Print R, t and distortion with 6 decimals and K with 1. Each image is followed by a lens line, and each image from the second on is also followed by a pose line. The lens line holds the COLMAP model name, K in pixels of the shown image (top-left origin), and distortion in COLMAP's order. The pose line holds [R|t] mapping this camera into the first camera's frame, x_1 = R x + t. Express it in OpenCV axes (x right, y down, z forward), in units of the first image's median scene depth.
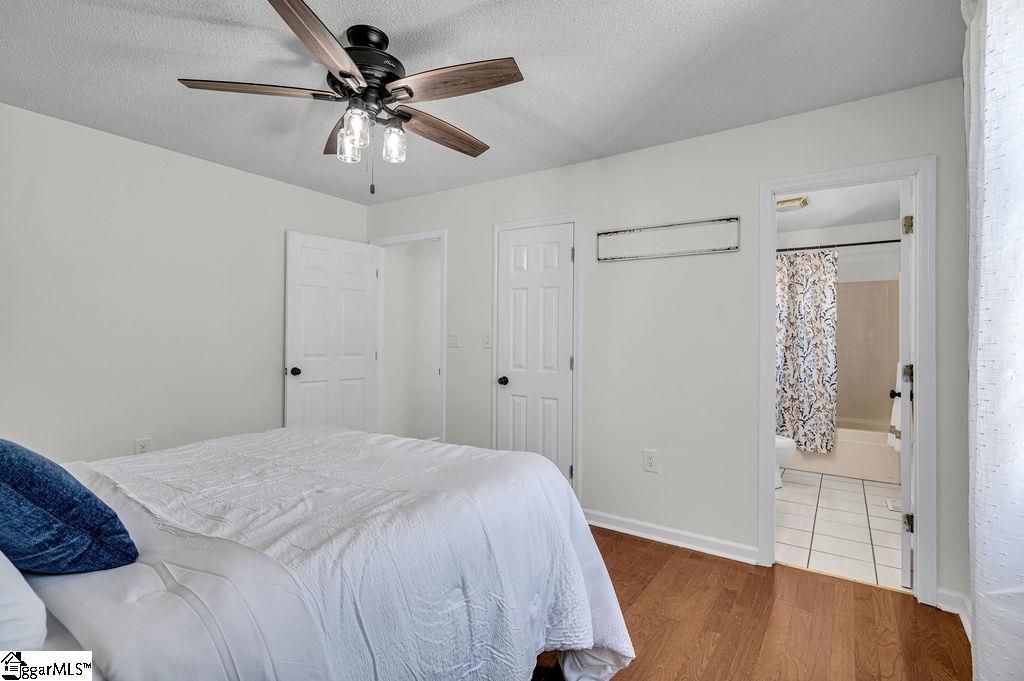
lens RADIAL K [[497.1, 0, 511.2], [0, 497.1, 332.8], [0, 0, 1]] dist [-0.000434, -0.000233]
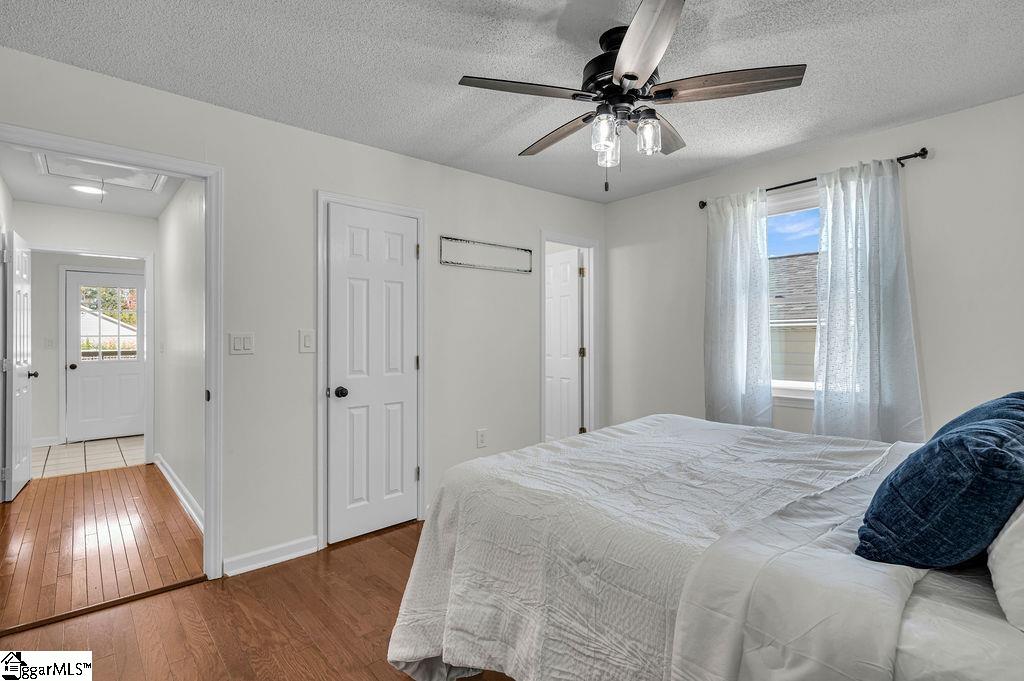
lens RADIAL K [[497.1, 0, 511.4], [0, 497.1, 338.7], [0, 0, 1]] dist [-0.000434, -0.000233]
pose [[0.261187, -0.008215, 0.965253, -0.799280], [0.009834, 0.999935, 0.005849, 0.010740], [-0.965238, 0.007965, 0.261251, 0.585667]]
